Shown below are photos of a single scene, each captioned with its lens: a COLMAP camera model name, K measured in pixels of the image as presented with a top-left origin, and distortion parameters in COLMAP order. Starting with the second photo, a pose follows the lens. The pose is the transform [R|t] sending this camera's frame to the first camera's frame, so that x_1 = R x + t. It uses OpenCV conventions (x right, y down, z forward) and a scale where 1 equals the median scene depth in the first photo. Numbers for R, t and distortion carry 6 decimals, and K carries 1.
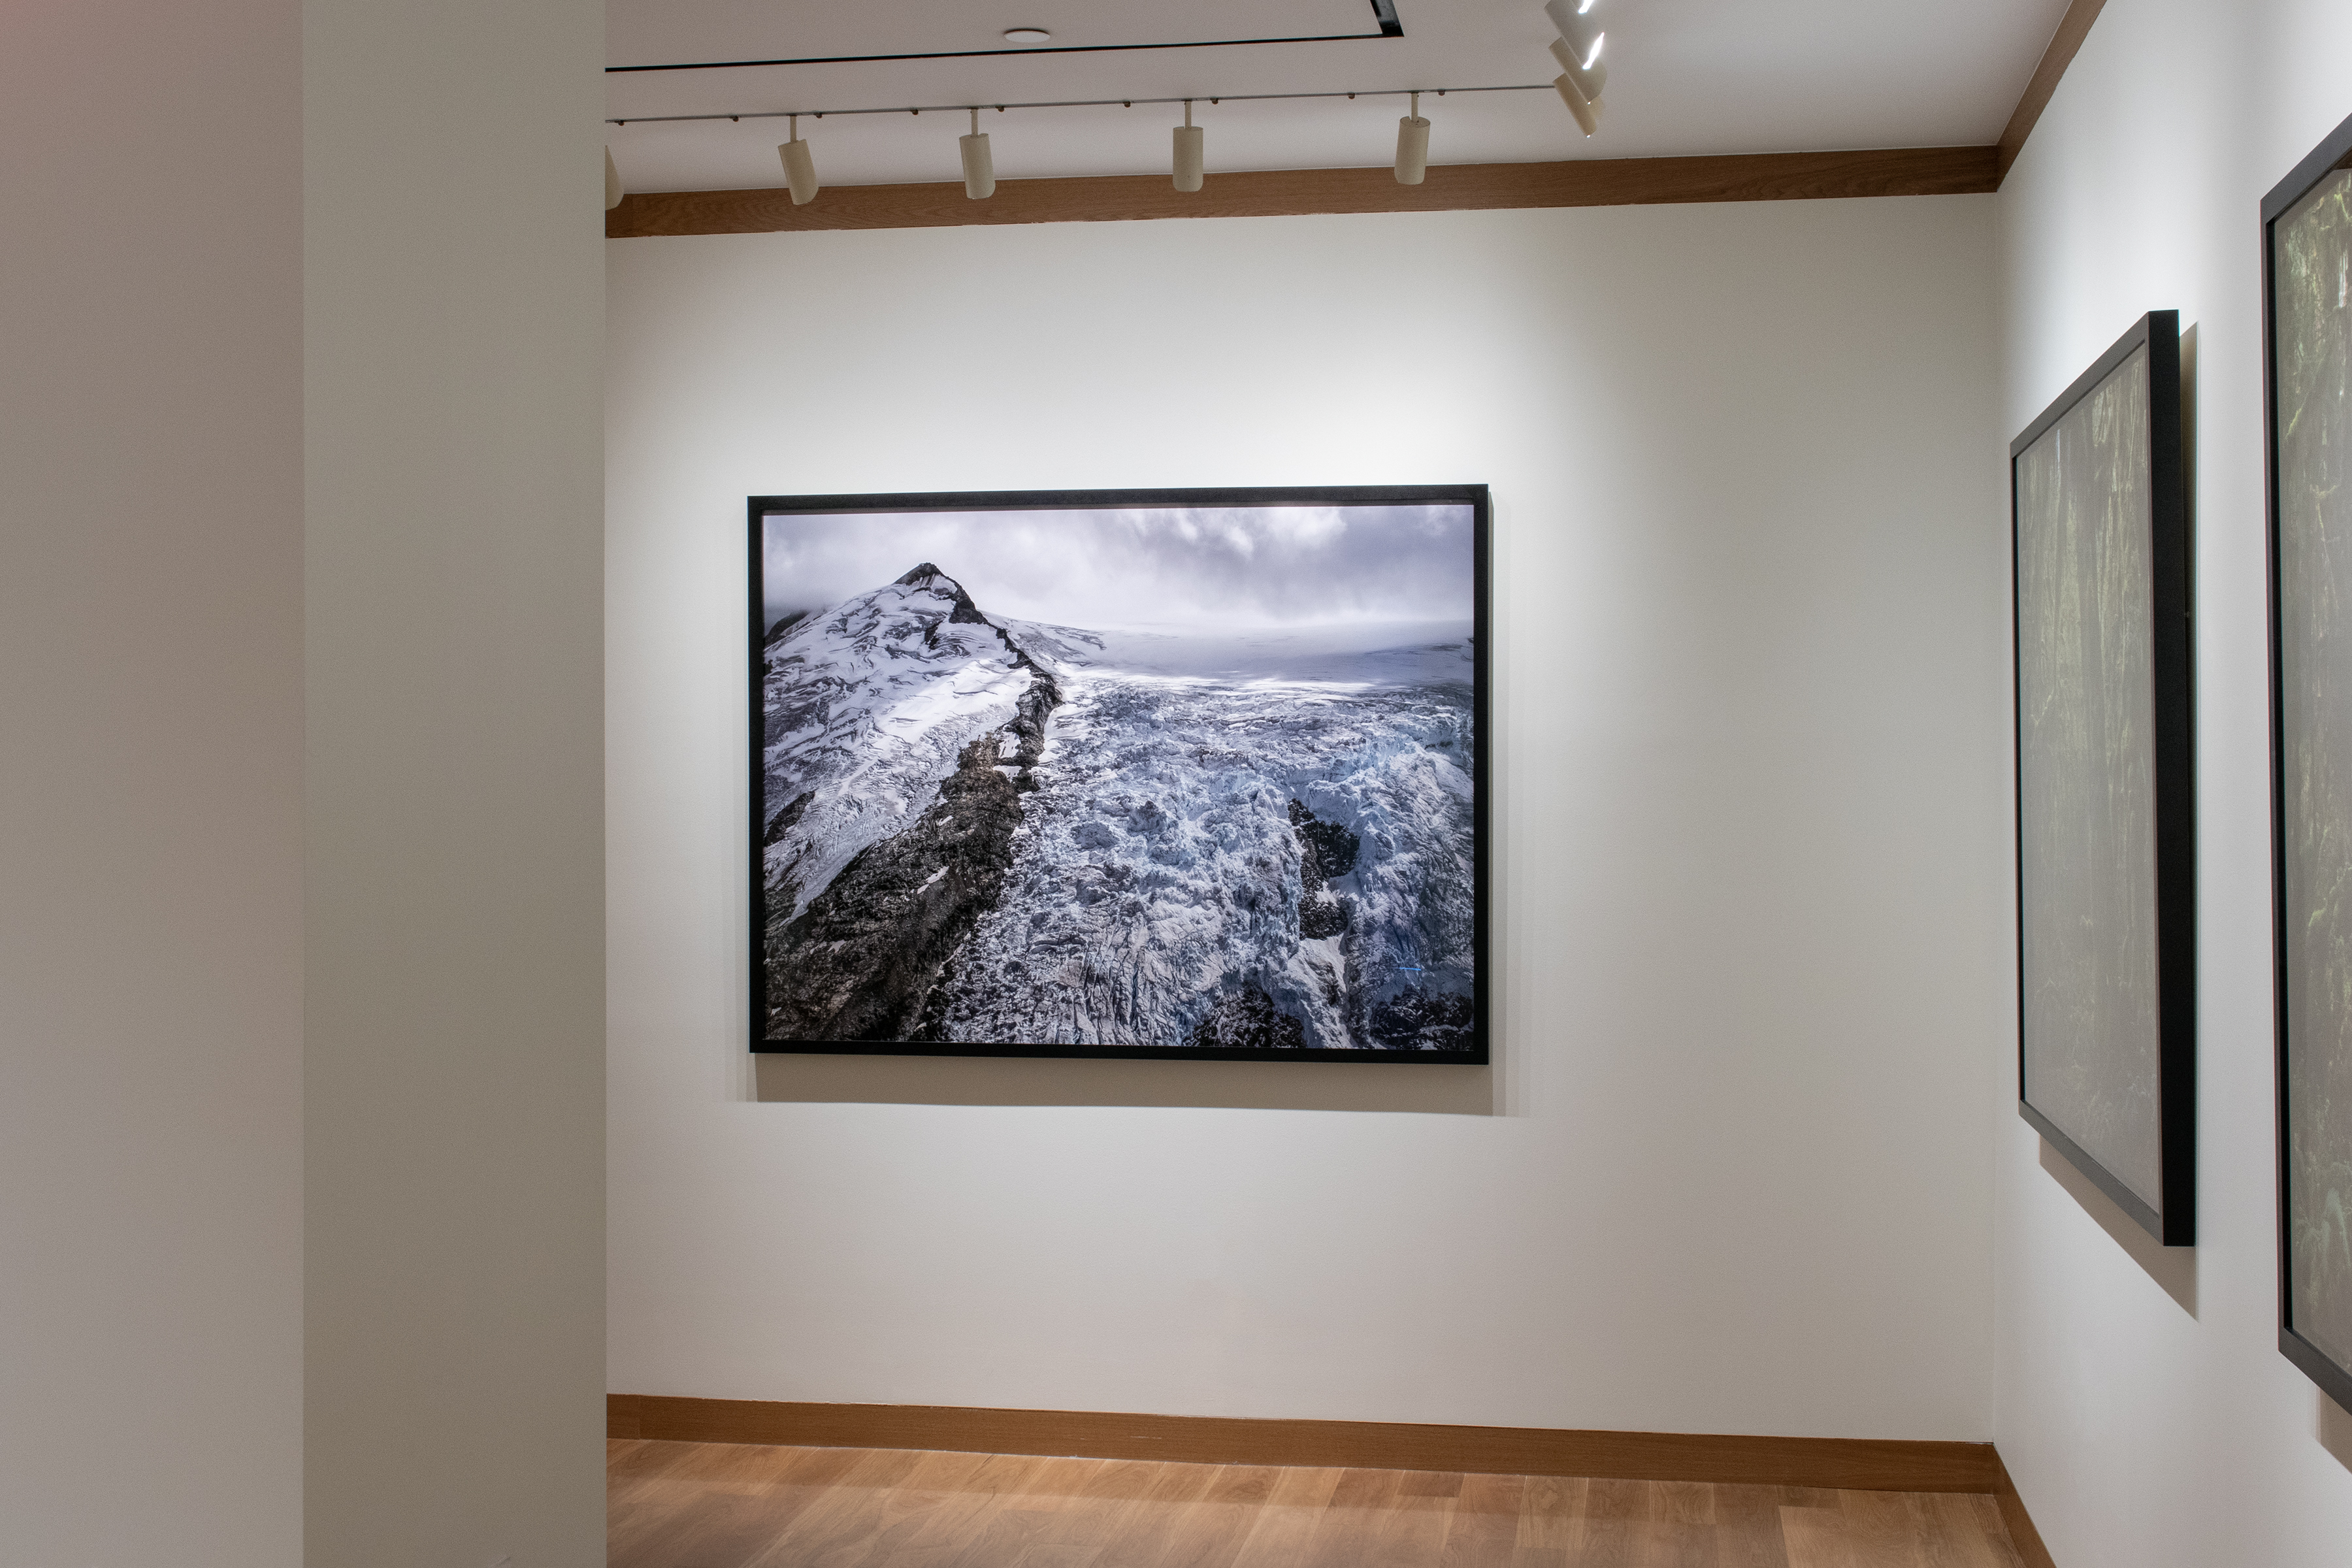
lens RADIAL K [[2917.0, 0, 1225.8], [0, 2917.0, 851.9], [0, 0, 1]] dist [-0.010546, 0.000000]
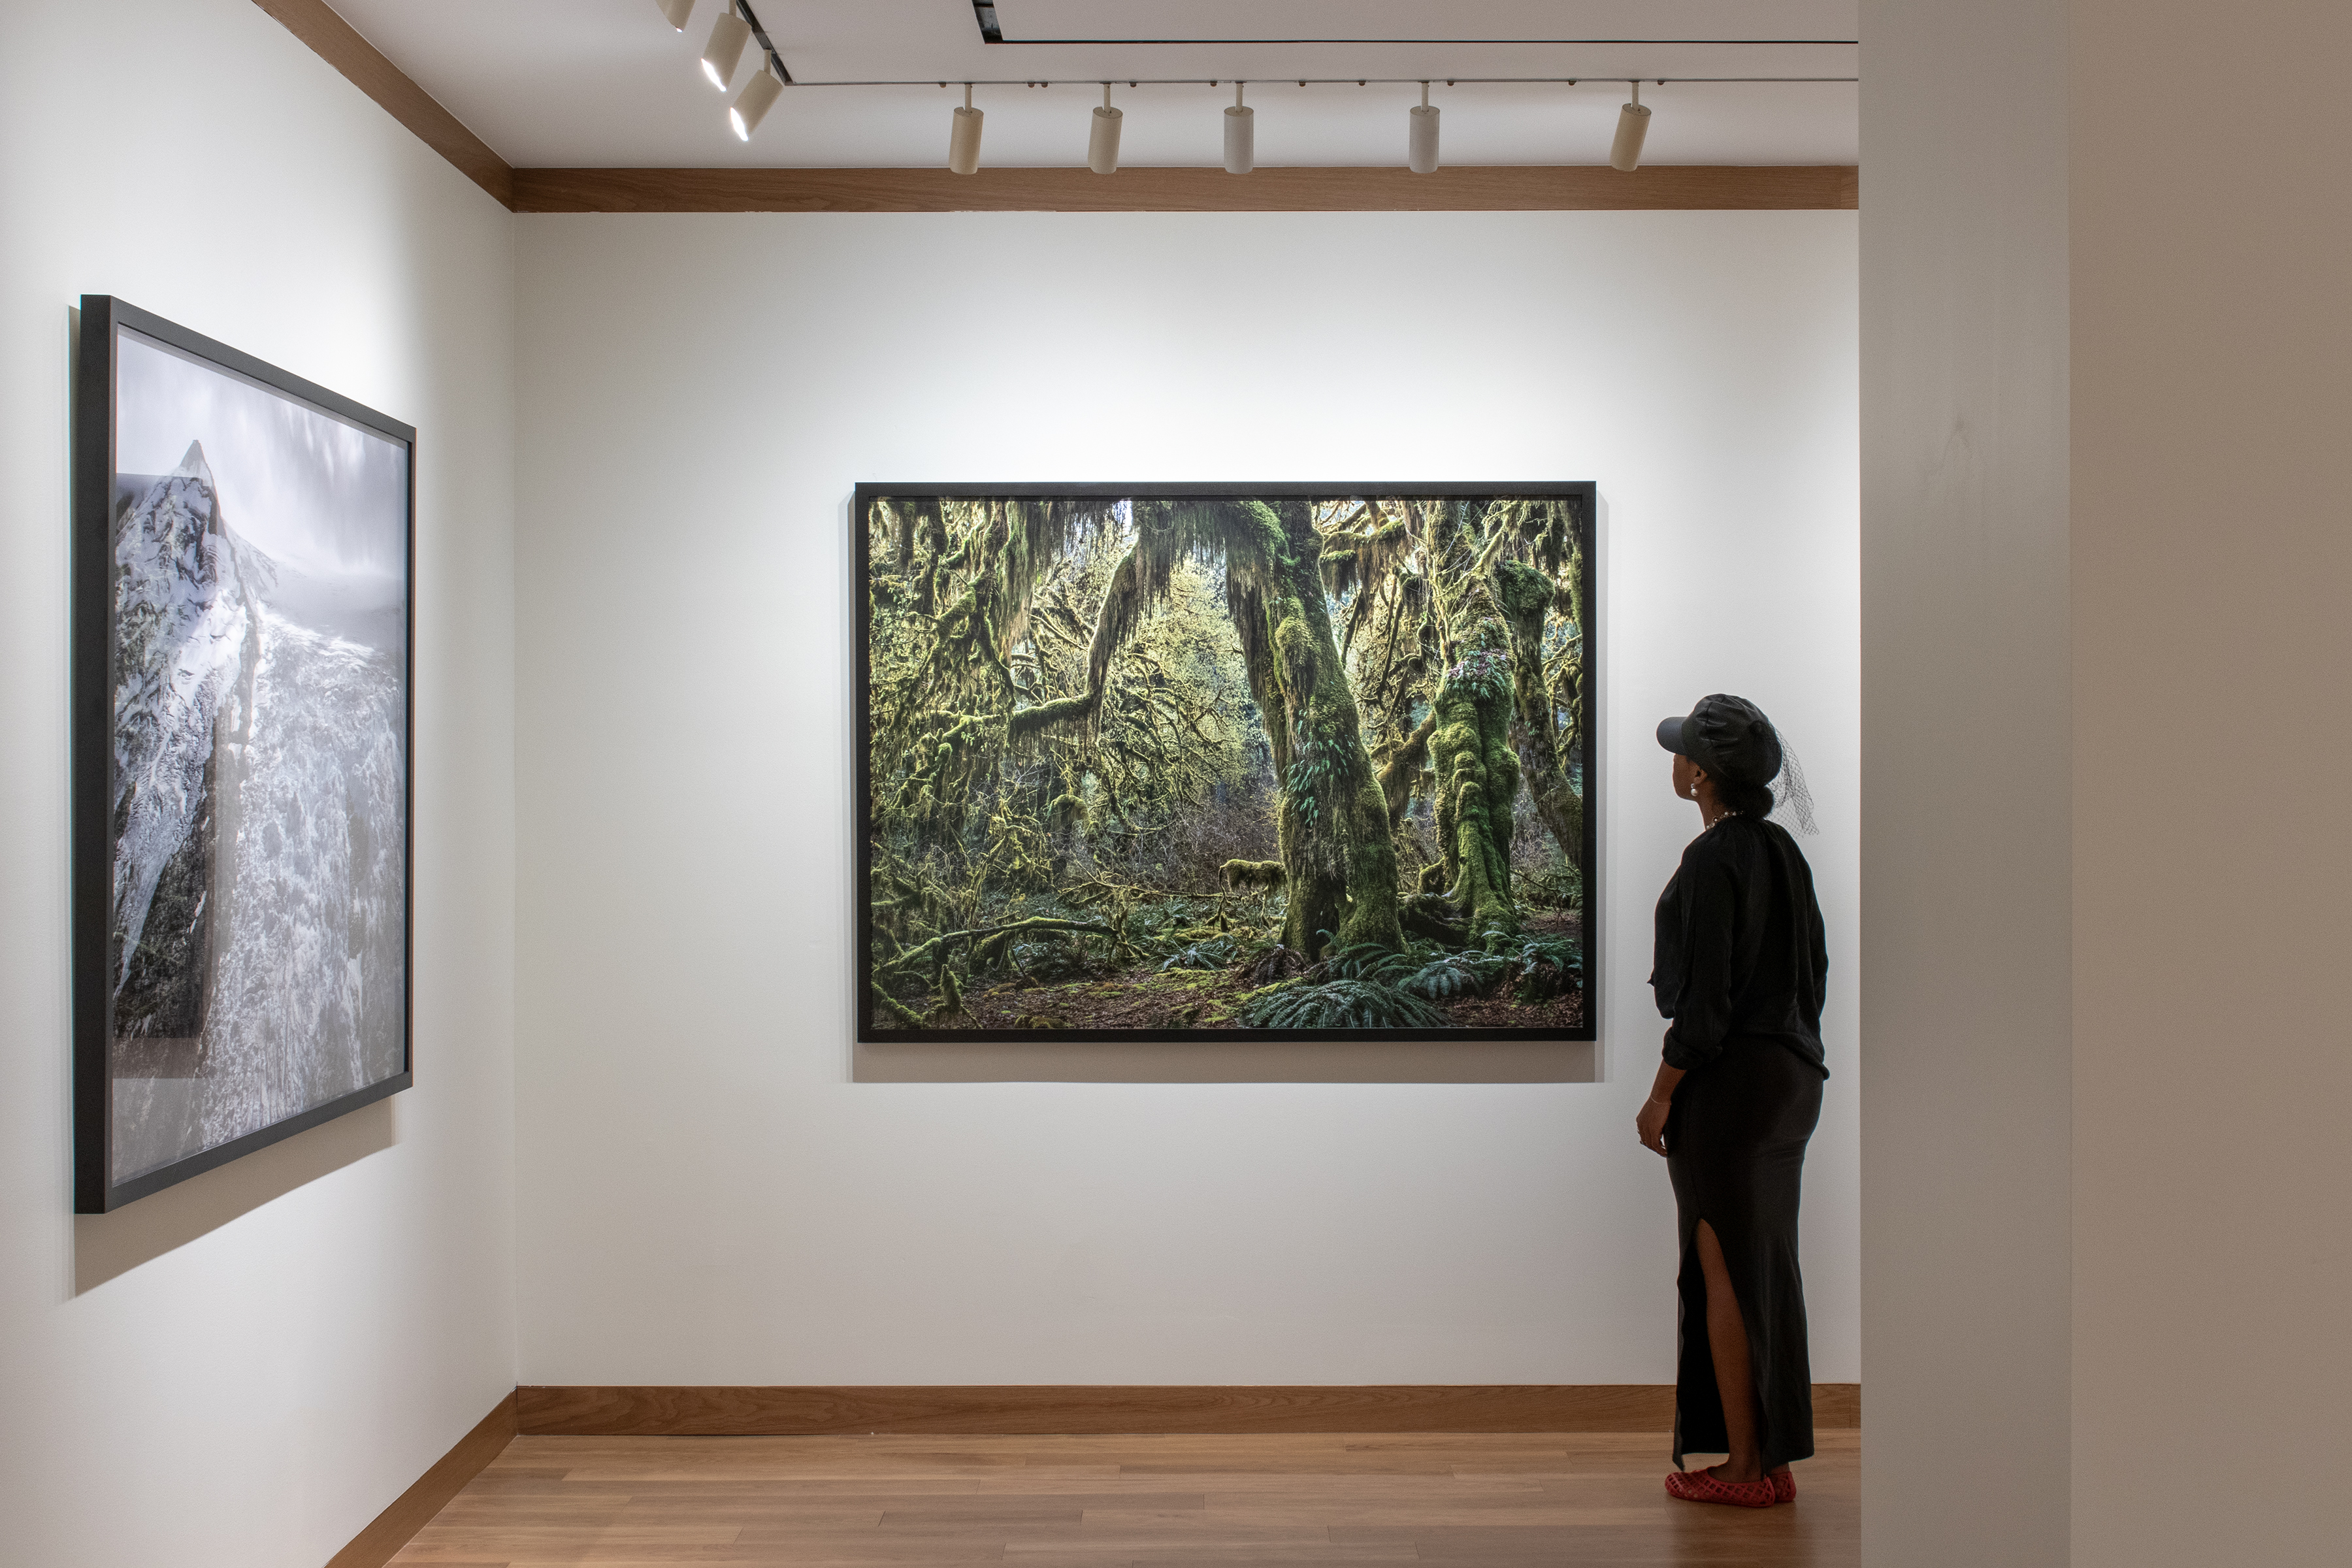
lens RADIAL K [[3080.2, 0, 1178.0], [0, 3080.2, 788.3], [0, 0, 1]] dist [0.011188, 0.000000]
pose [[-0.150778, -0.009406, 0.988523, -0.847480], [0.013196, 0.999846, 0.011526, -0.024328], [-0.988480, 0.014783, -0.150630, 0.892391]]
